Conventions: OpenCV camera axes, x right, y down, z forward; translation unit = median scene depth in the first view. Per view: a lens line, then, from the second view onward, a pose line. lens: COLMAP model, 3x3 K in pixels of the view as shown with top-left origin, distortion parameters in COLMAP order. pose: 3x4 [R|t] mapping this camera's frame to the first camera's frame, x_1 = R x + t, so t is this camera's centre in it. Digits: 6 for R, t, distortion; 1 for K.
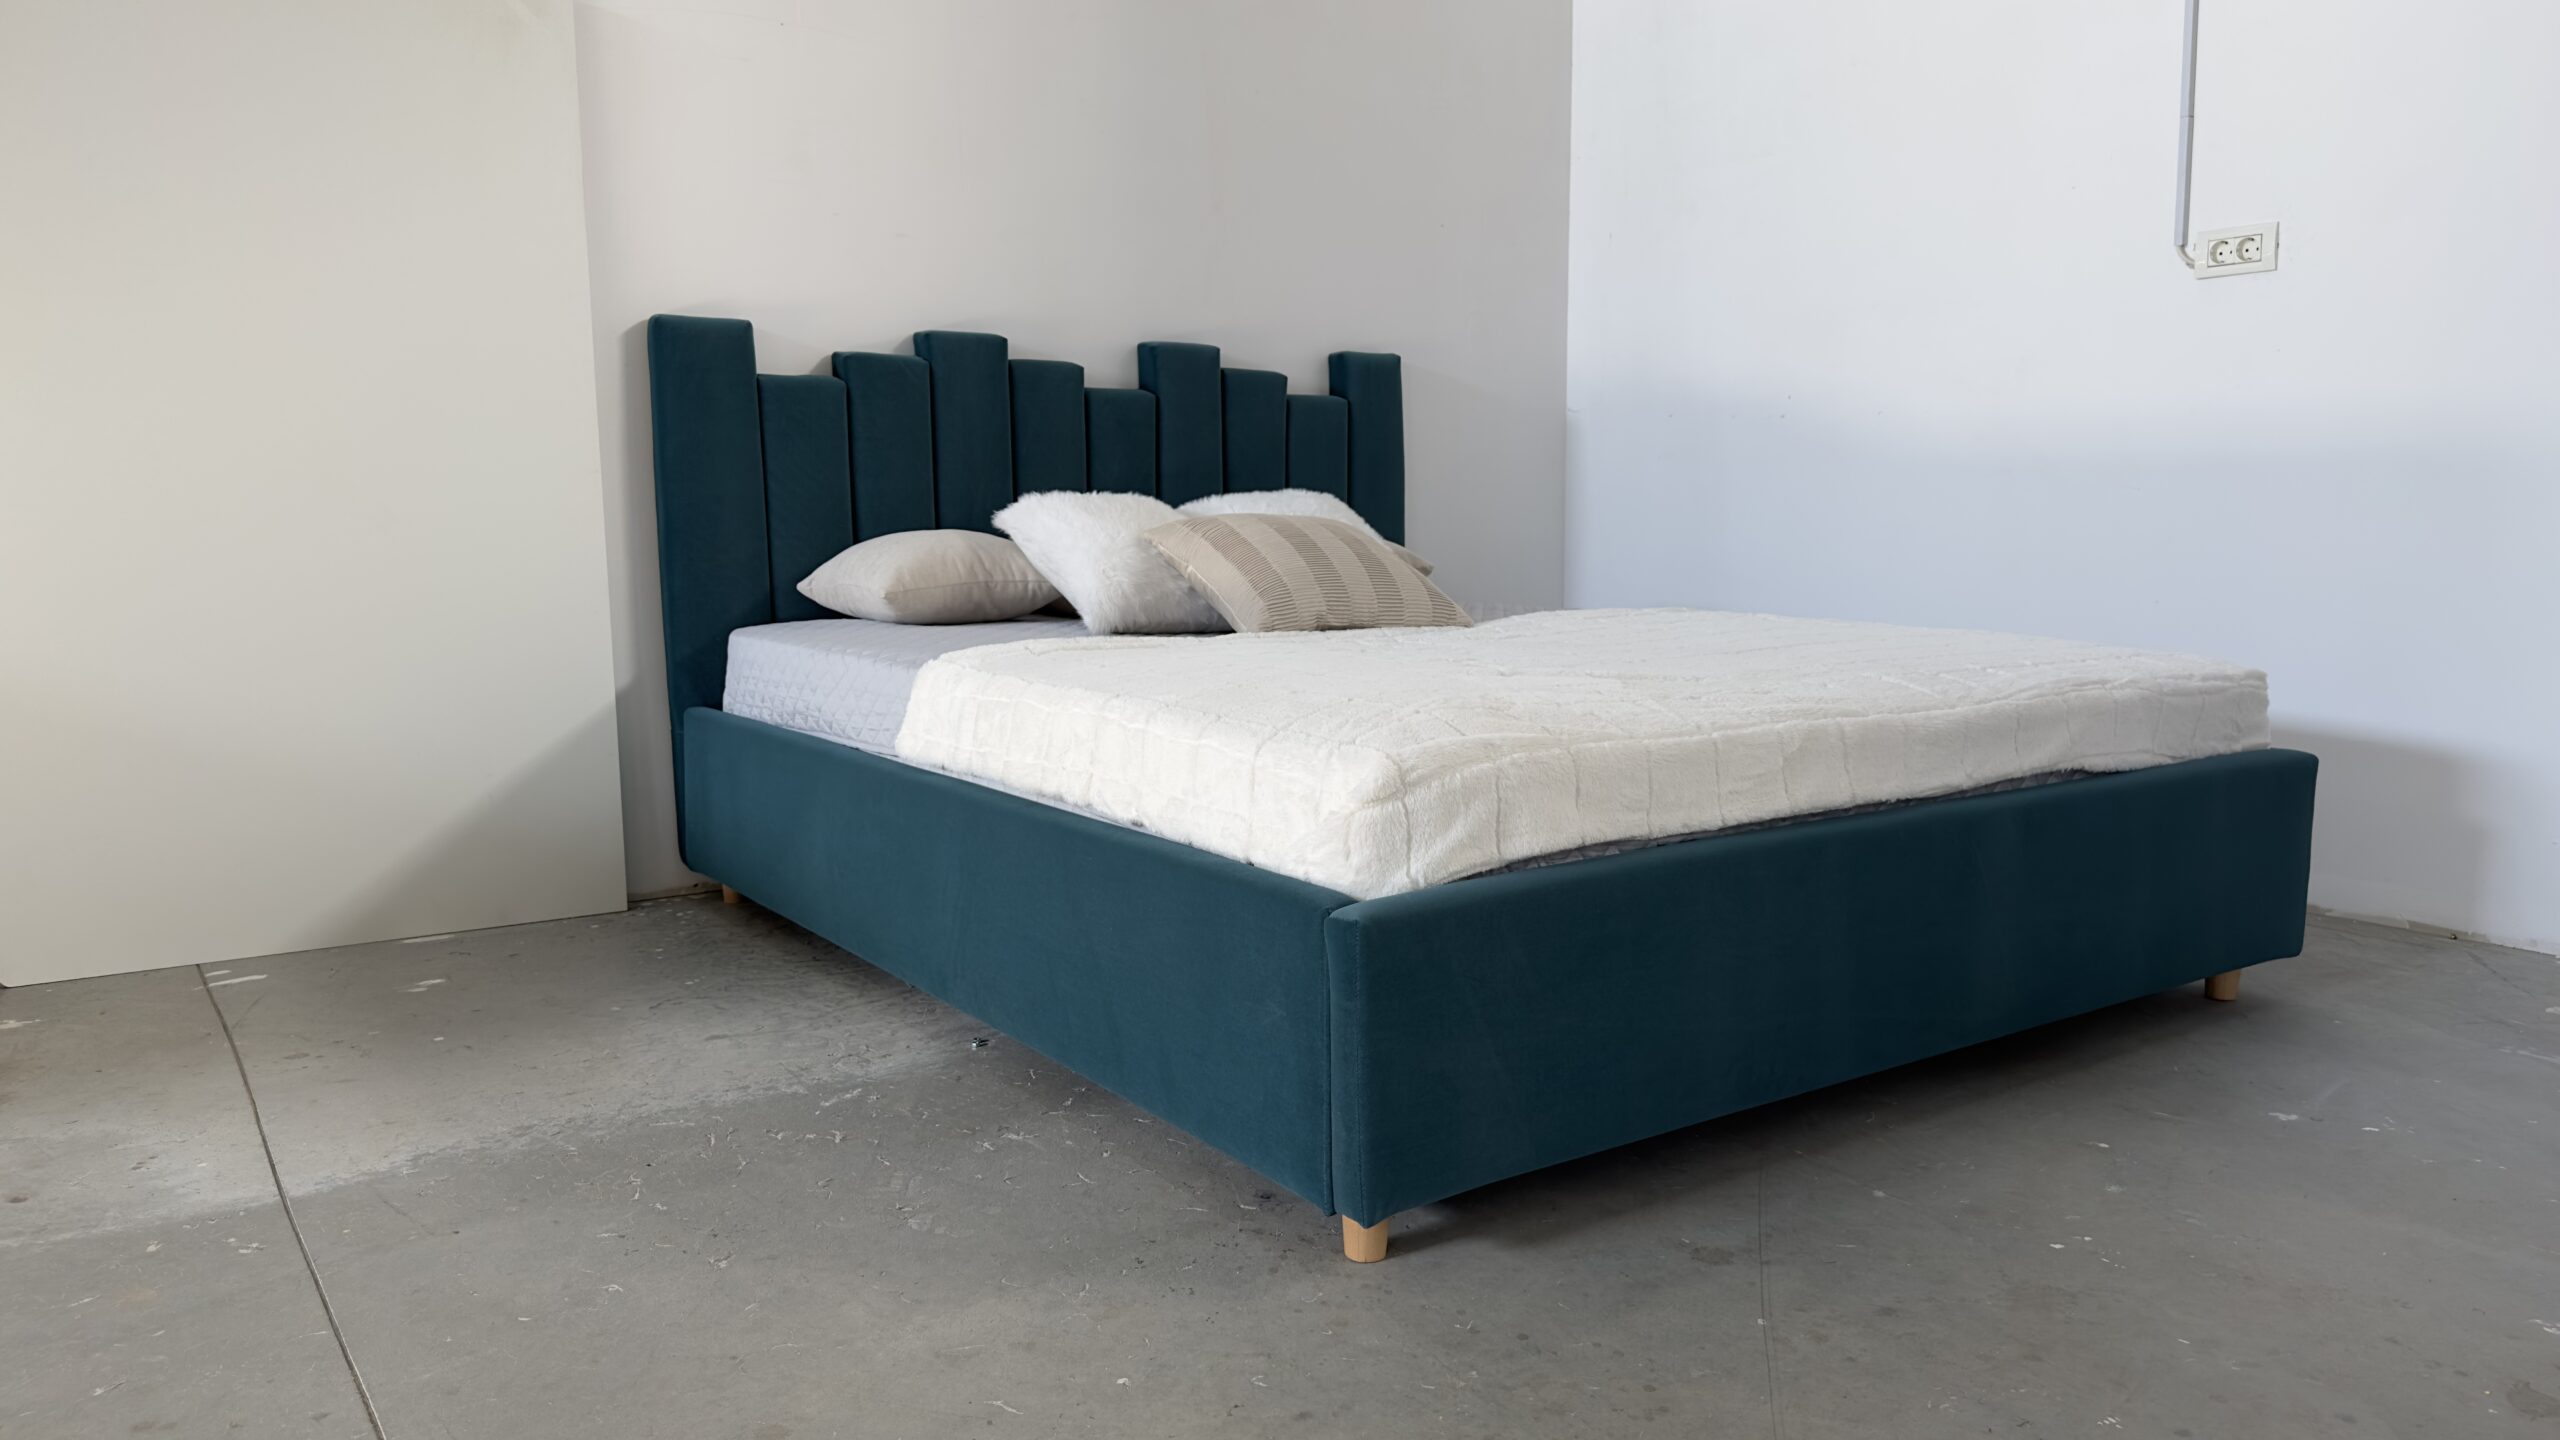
lens RADIAL K [[1810.4, 0, 1302.7], [0, 1810.4, 733.0], [0, 0, 1]] dist [0.014838, -0.028509]
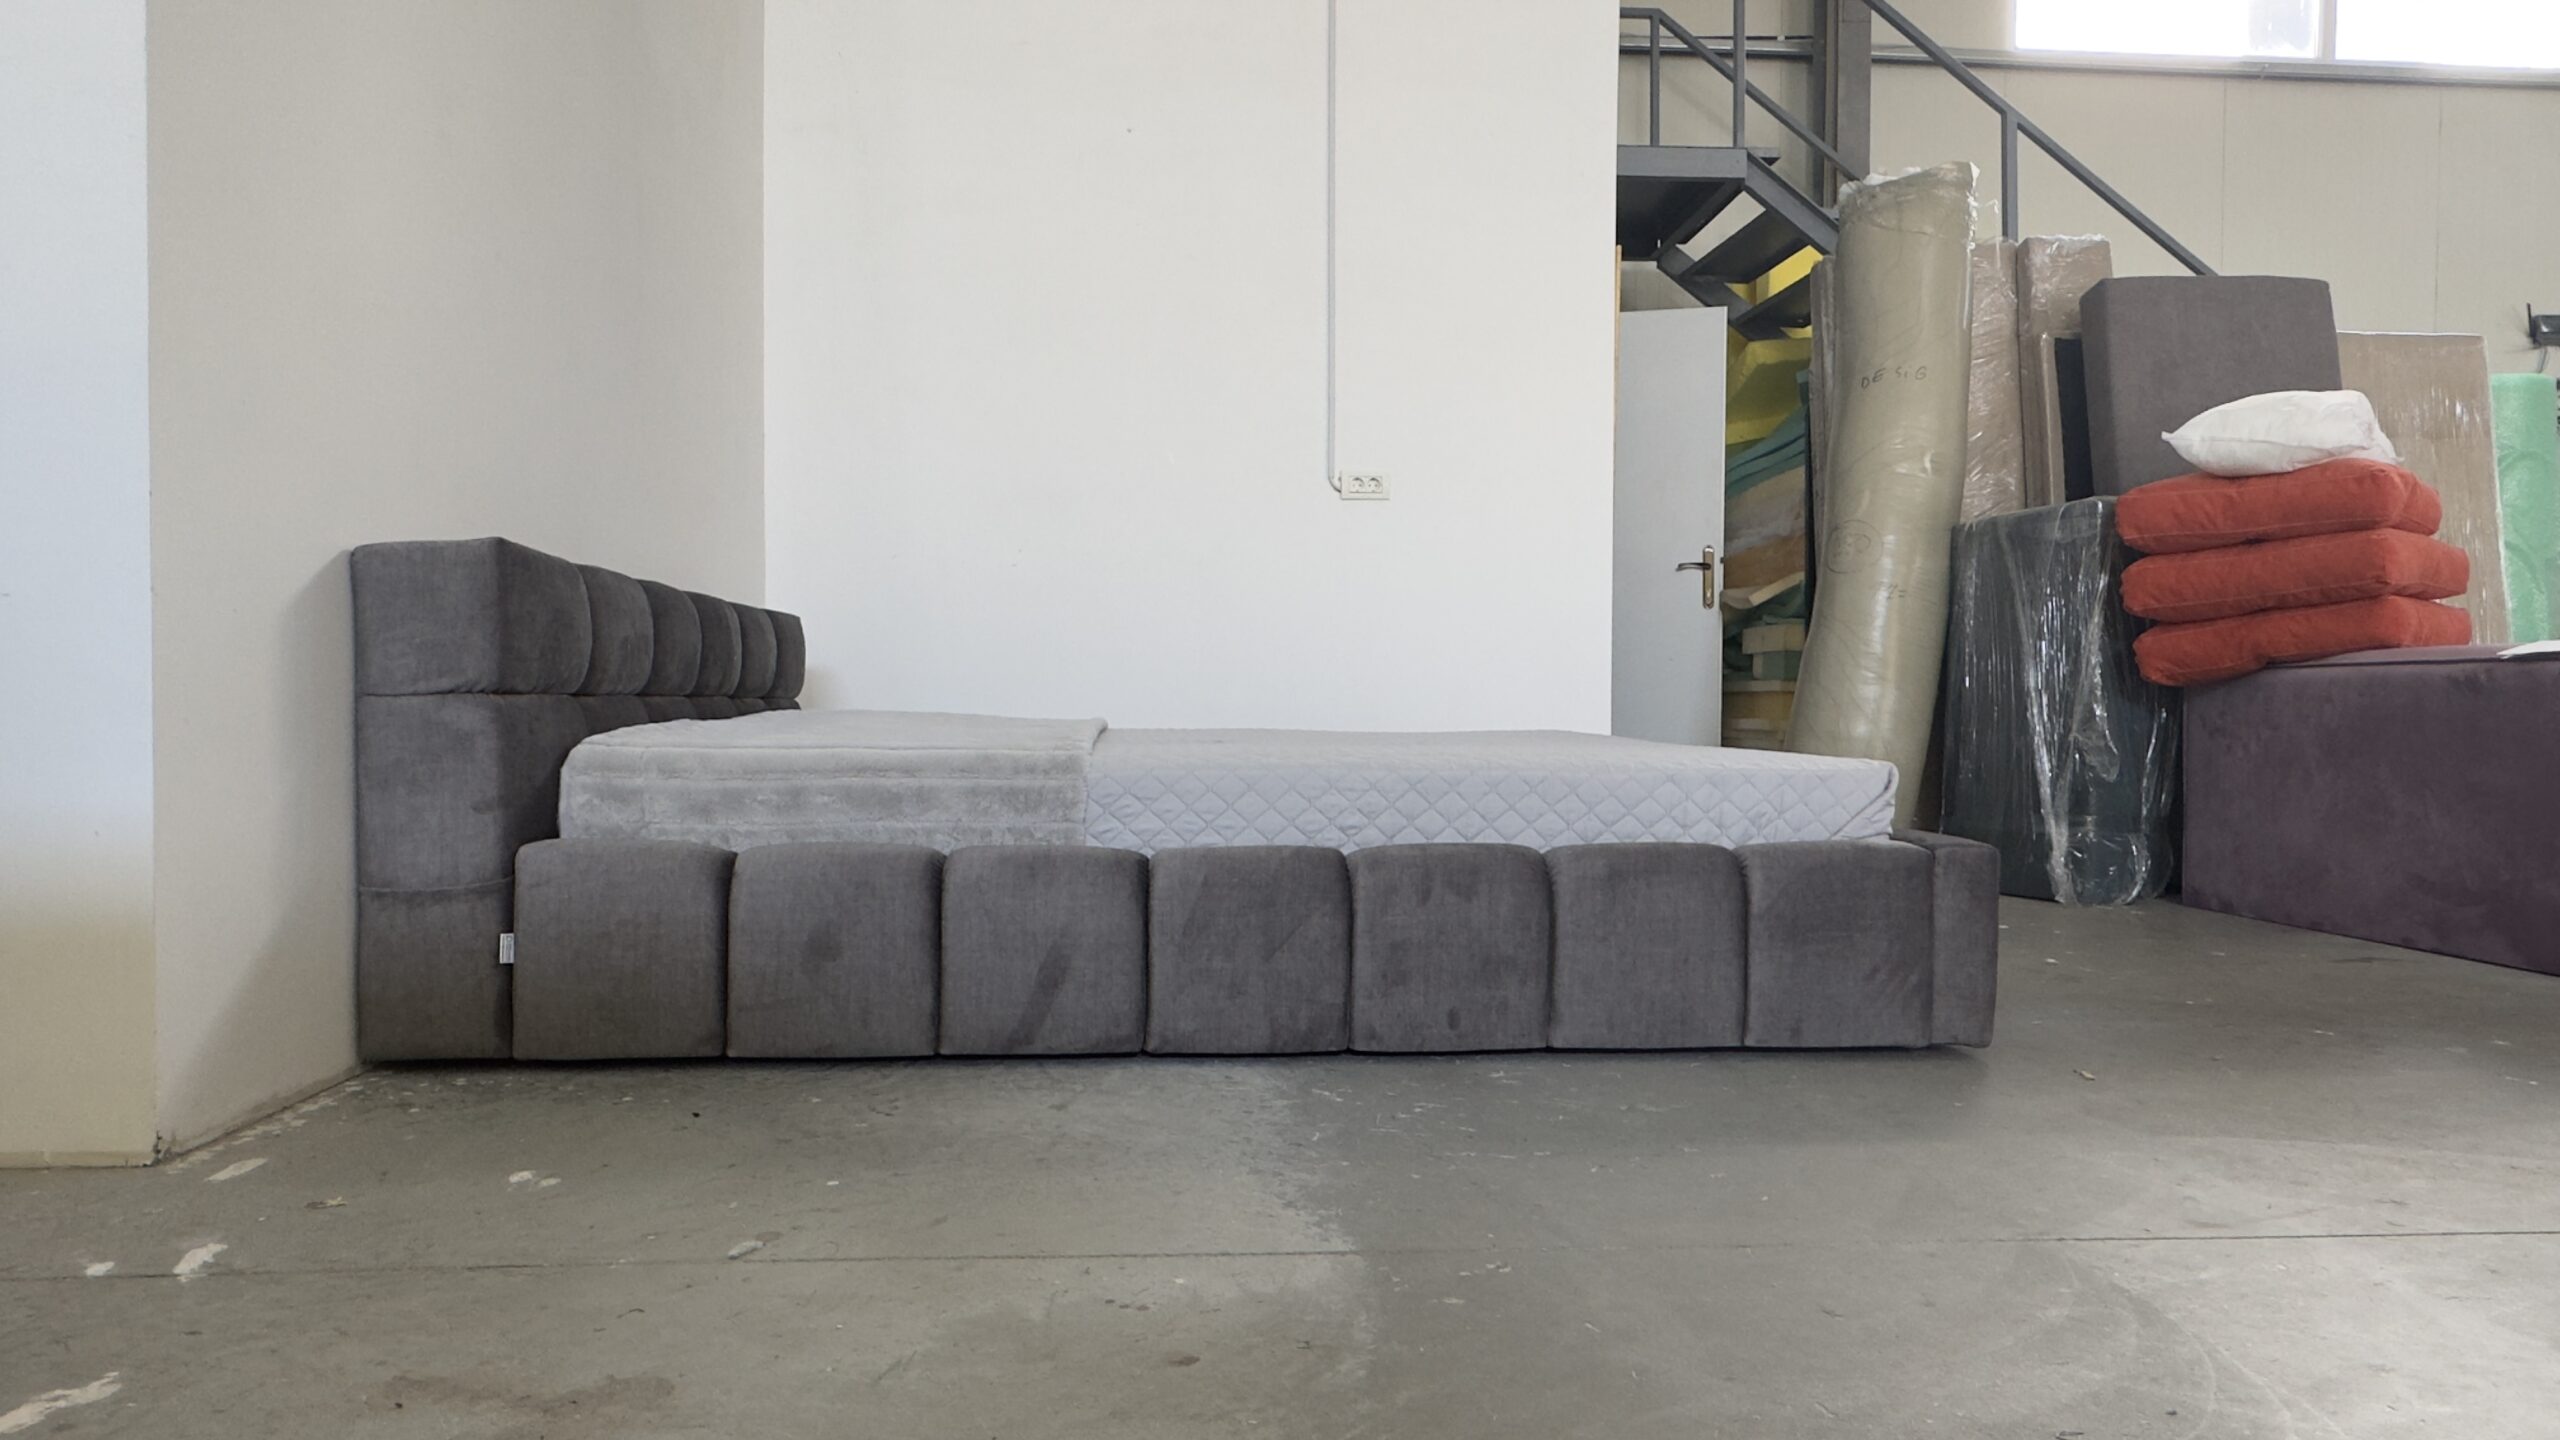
lens RADIAL K [[1612.9, 0, 1282.7], [0, 1612.9, 726.1], [0, 0, 1]] dist [0.034407, -0.000553]
pose [[0.490418, 0.006418, 0.871464, -1.149625], [0.097813, 0.993249, -0.062360, 0.045574], [-0.865981, 0.115823, 0.486480, 0.567217]]
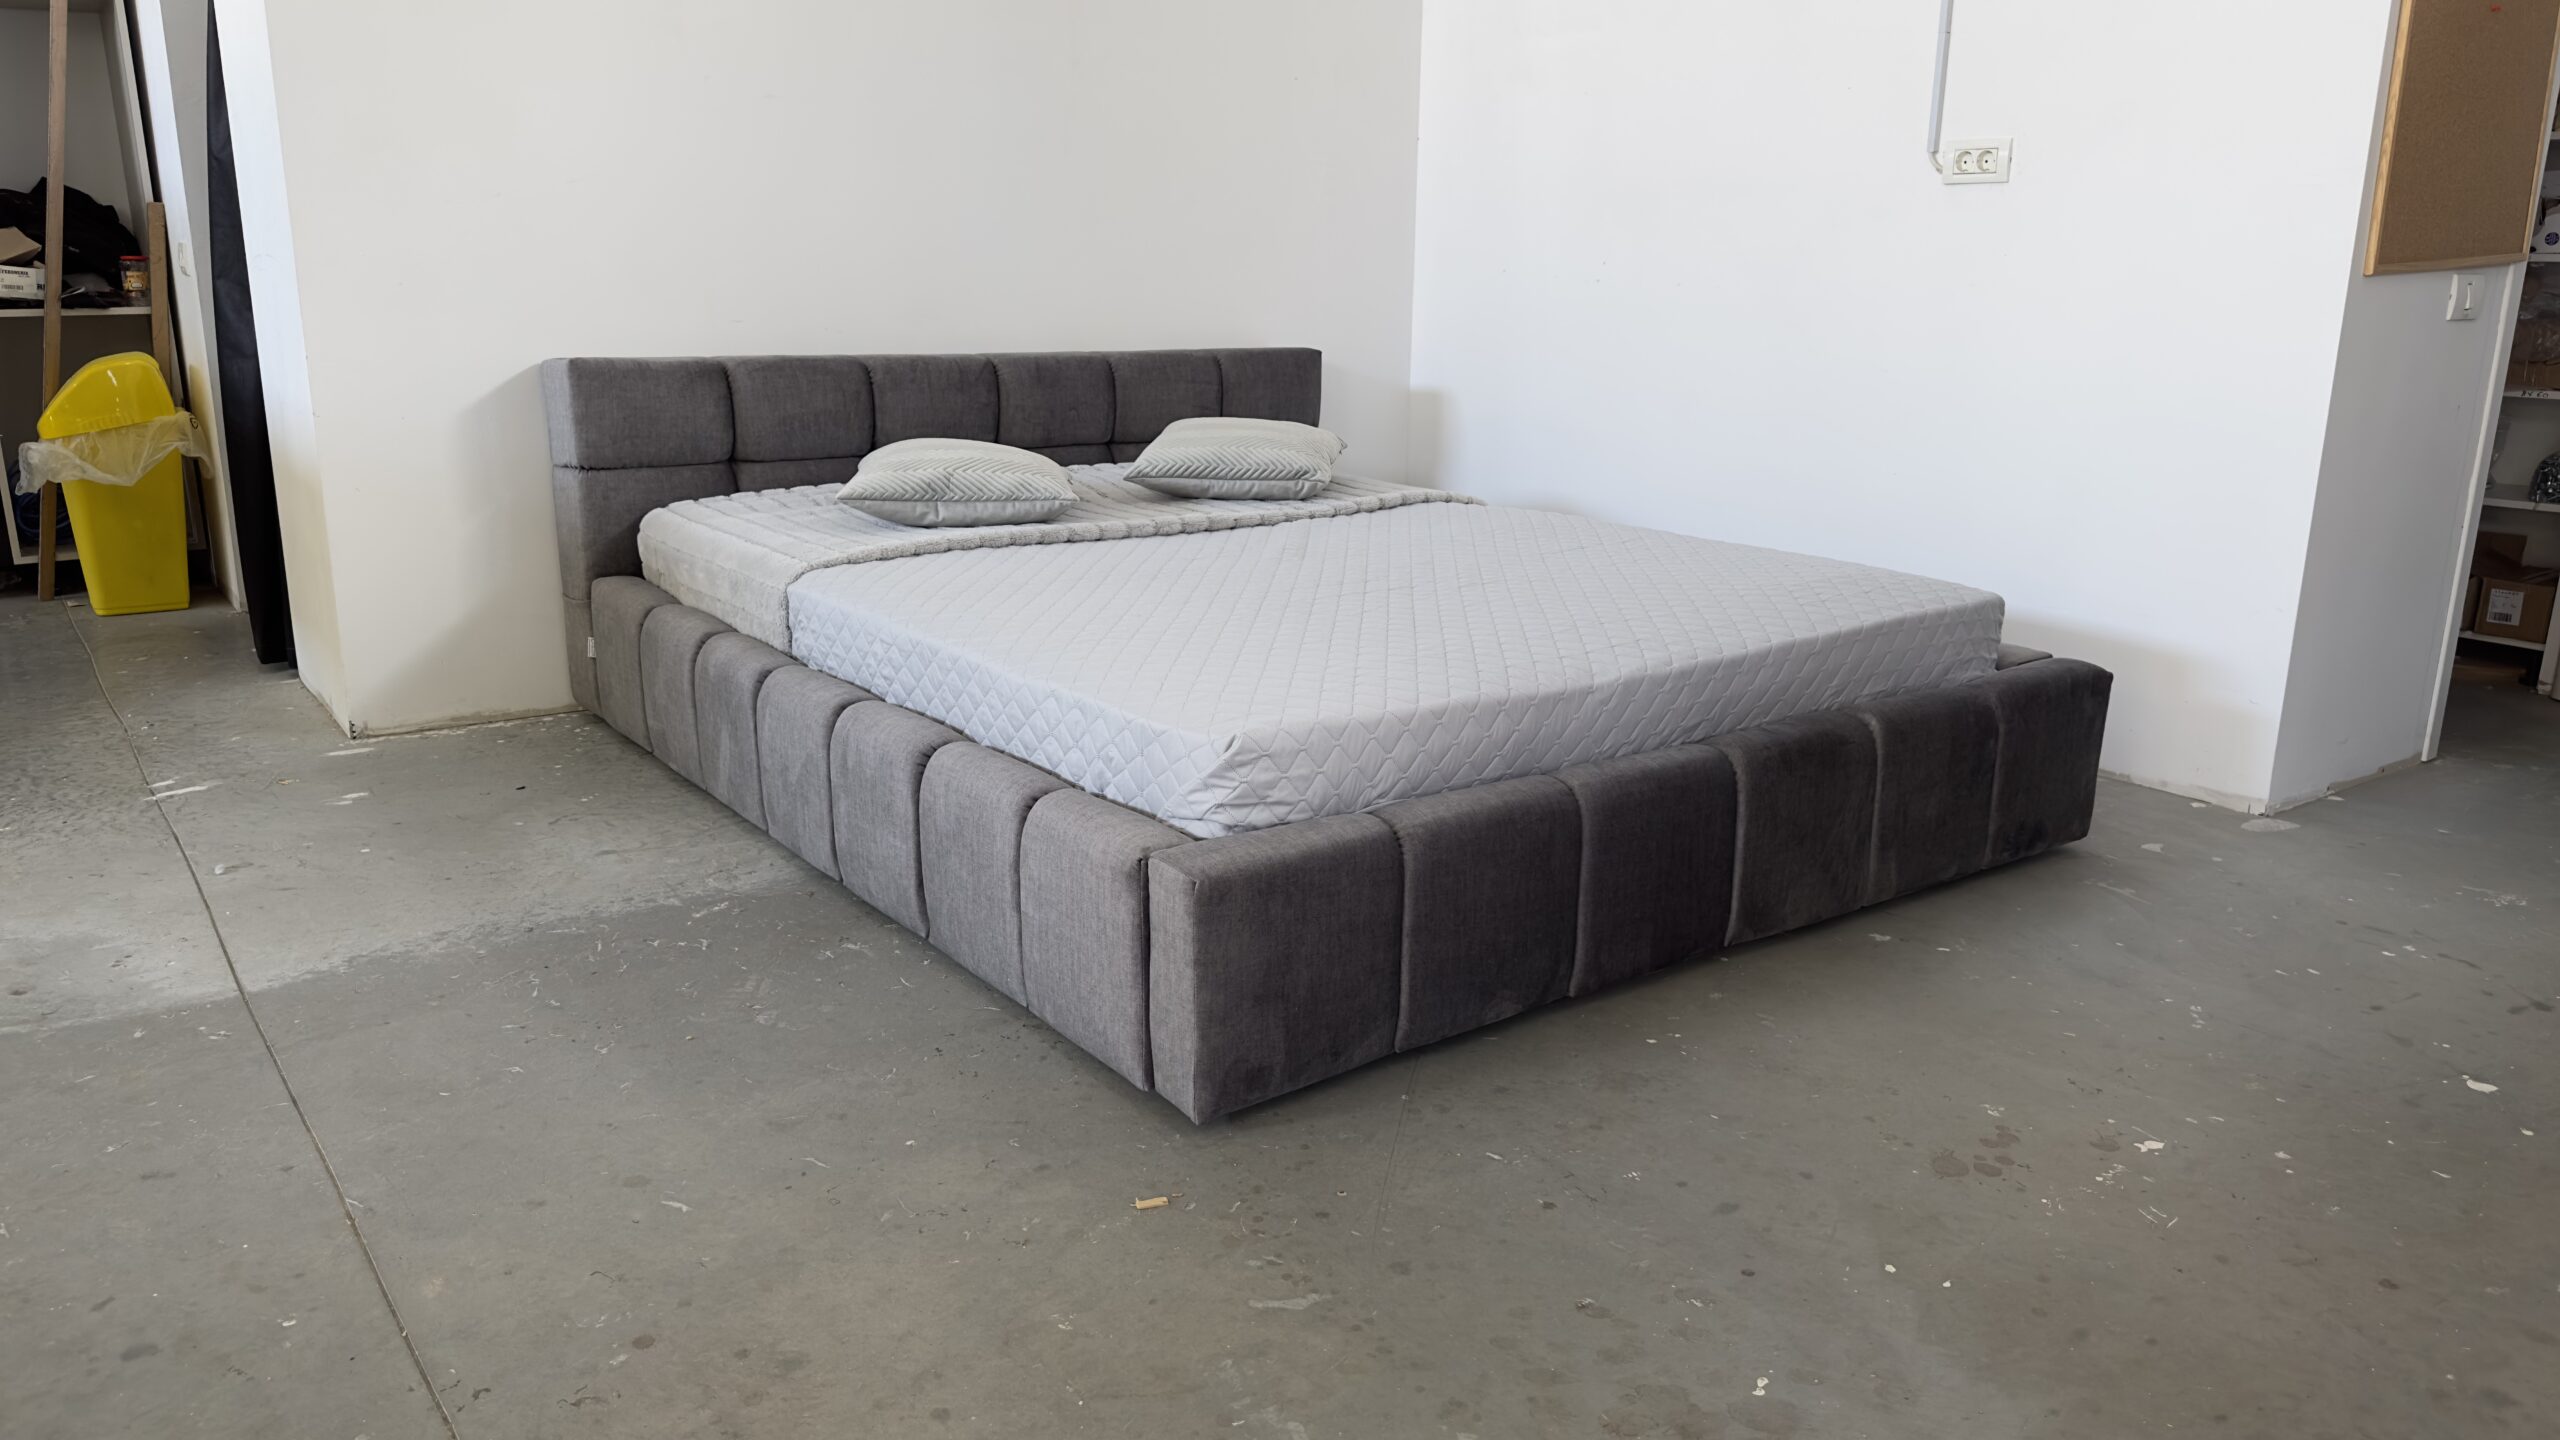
lens RADIAL K [[1810.4, 0, 1314.7], [0, 1810.4, 745.0], [0, 0, 1]] dist [0.014838, -0.028509]
pose [[0.998991, 0.013798, 0.042731, 0.097704], [-0.019640, 0.990032, 0.139468, -0.086311], [-0.040381, -0.140166, 0.989304, -0.199026]]
